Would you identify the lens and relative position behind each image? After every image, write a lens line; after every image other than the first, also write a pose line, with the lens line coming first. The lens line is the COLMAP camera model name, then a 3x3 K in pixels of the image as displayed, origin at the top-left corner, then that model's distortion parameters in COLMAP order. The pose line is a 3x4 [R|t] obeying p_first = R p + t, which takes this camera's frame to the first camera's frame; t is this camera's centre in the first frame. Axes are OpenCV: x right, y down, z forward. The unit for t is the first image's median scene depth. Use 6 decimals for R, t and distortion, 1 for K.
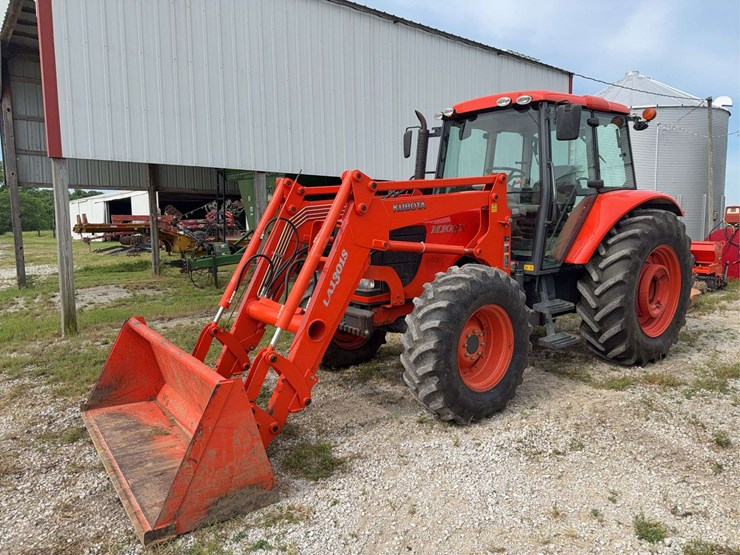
lens RADIAL K [[511.8, 0, 369.1], [0, 511.8, 272.7], [0, 0, 1]] dist [0.070659, -0.107683]
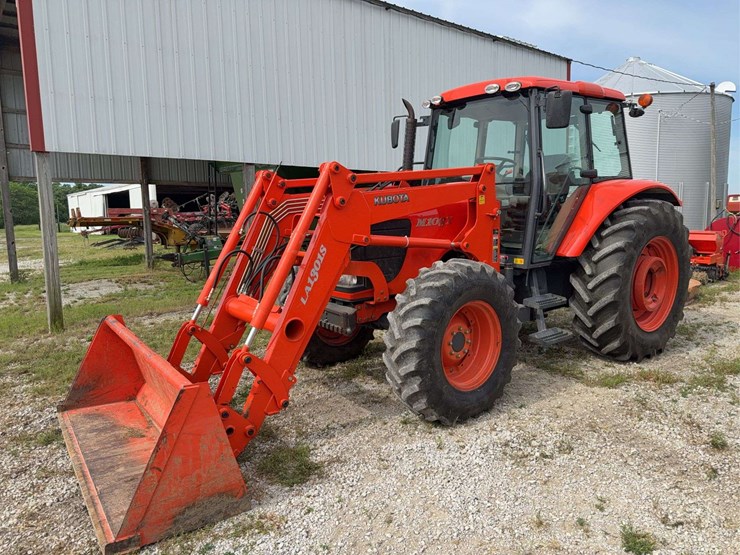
lens RADIAL K [[512.8, 0, 363.4], [0, 512.8, 270.7], [0, 0, 1]] dist [0.068317, -0.102467]
pose [[0.999908, -0.006995, -0.011658, 0.032774], [0.007156, 0.999878, 0.013885, -0.008141], [0.011560, -0.013967, 0.999836, 0.031809]]
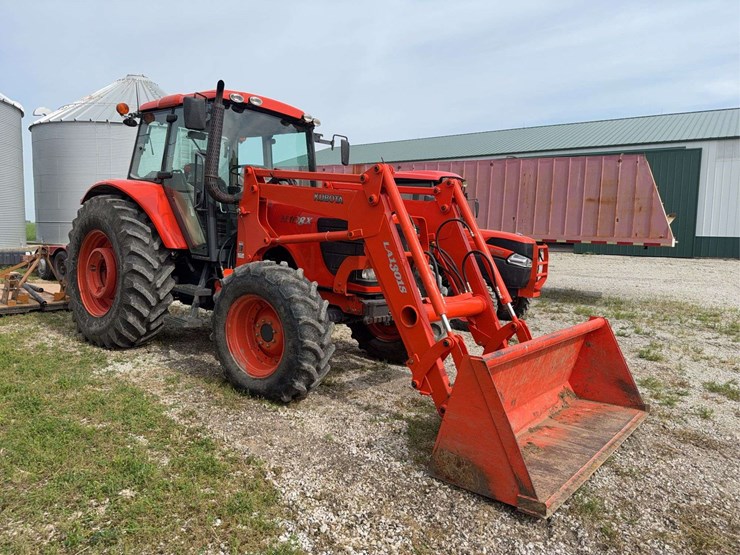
lens RADIAL K [[523.3, 0, 378.6], [0, 523.3, 274.4], [0, 0, 1]] dist [0.030308, -0.047572]
pose [[-0.255632, -0.074097, 0.963930, -1.047488], [0.059109, 0.993995, 0.092084, -0.077139], [-0.964965, 0.080517, -0.249718, 1.283634]]
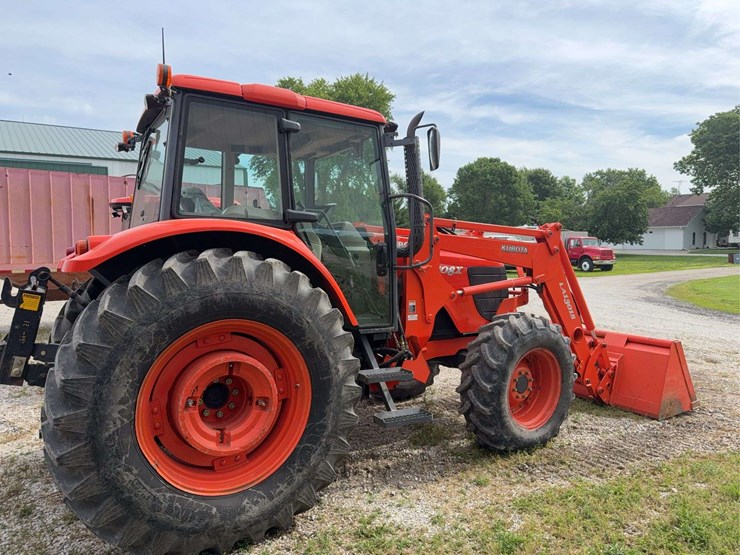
lens RADIAL K [[511.8, 0, 369.1], [0, 511.8, 272.7], [0, 0, 1]] dist [0.070659, -0.107683]
pose [[-0.995457, 0.019502, 0.093197, 0.114508], [0.032663, 0.989348, 0.141856, -0.246515], [-0.089438, 0.144255, -0.985490, 2.198937]]
